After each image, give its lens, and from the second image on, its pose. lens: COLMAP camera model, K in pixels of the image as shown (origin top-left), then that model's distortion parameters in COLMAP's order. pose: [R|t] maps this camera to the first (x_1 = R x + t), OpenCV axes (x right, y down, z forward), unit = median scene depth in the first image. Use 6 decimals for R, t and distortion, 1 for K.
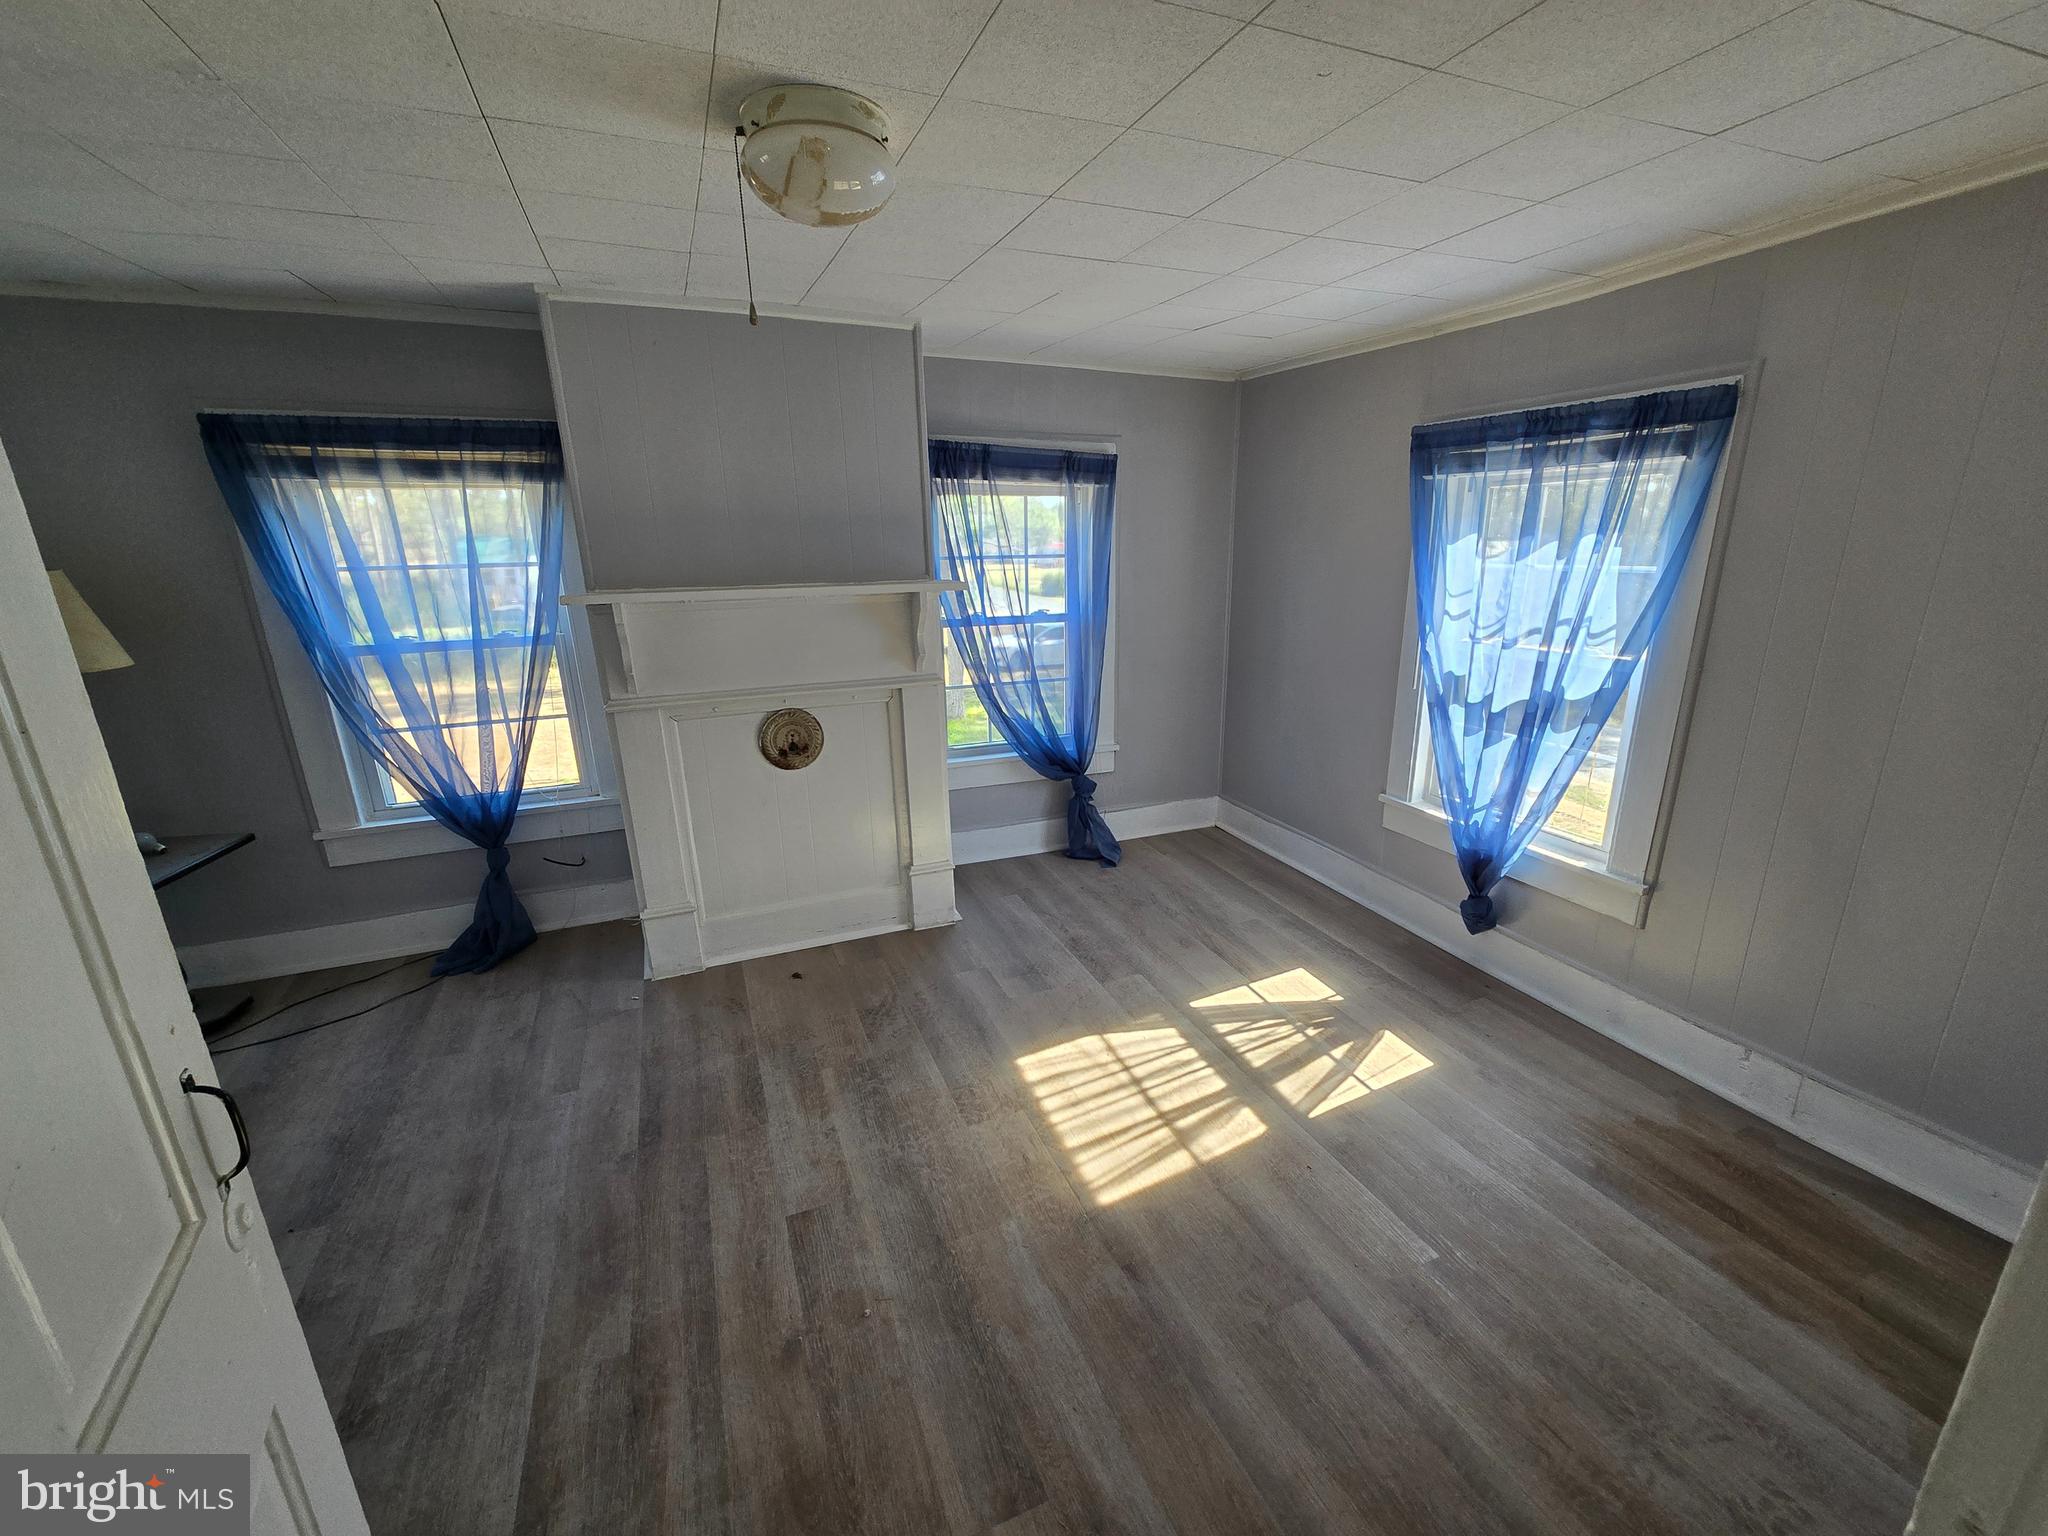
lens RADIAL K [[835.9, 0, 1029.6], [0, 835.9, 779.4], [0, 0, 1]] dist [-0.001808, -0.000047]
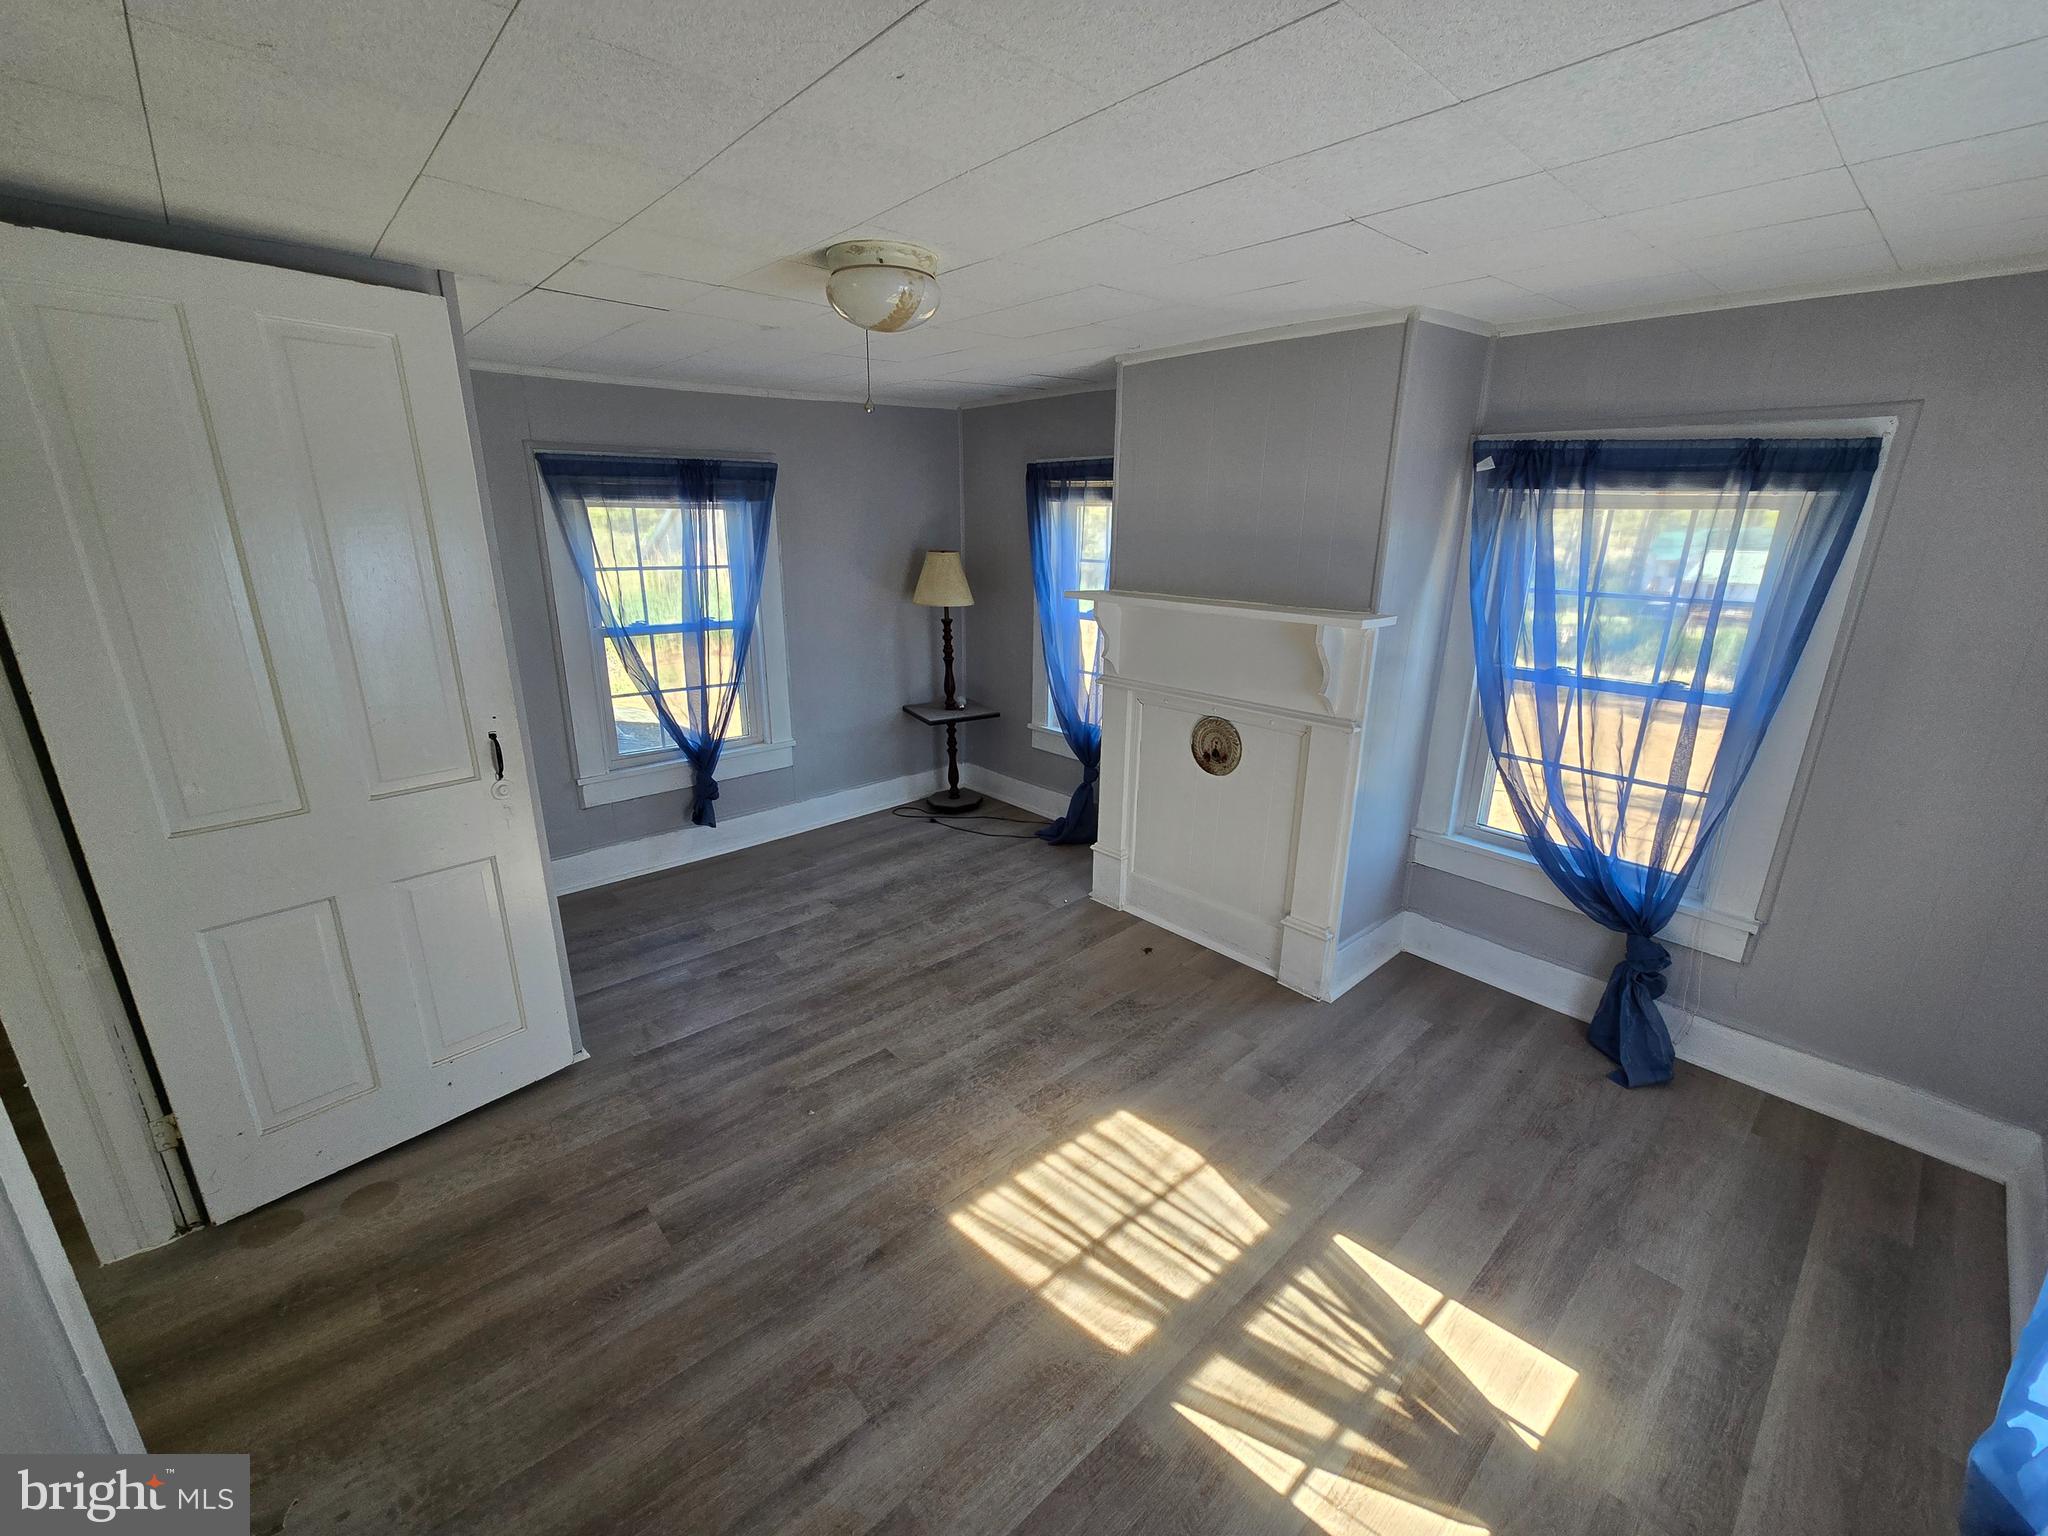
lens RADIAL K [[821.9, 0, 1026.7], [0, 821.9, 773.2], [0, 0, 1]] dist [0.001401, 0.000003]
pose [[0.348730, 0.291043, -0.890888, 0.639109], [-0.280536, 0.939394, 0.197076, -0.173798], [0.894252, 0.181200, 0.409243, 0.421224]]
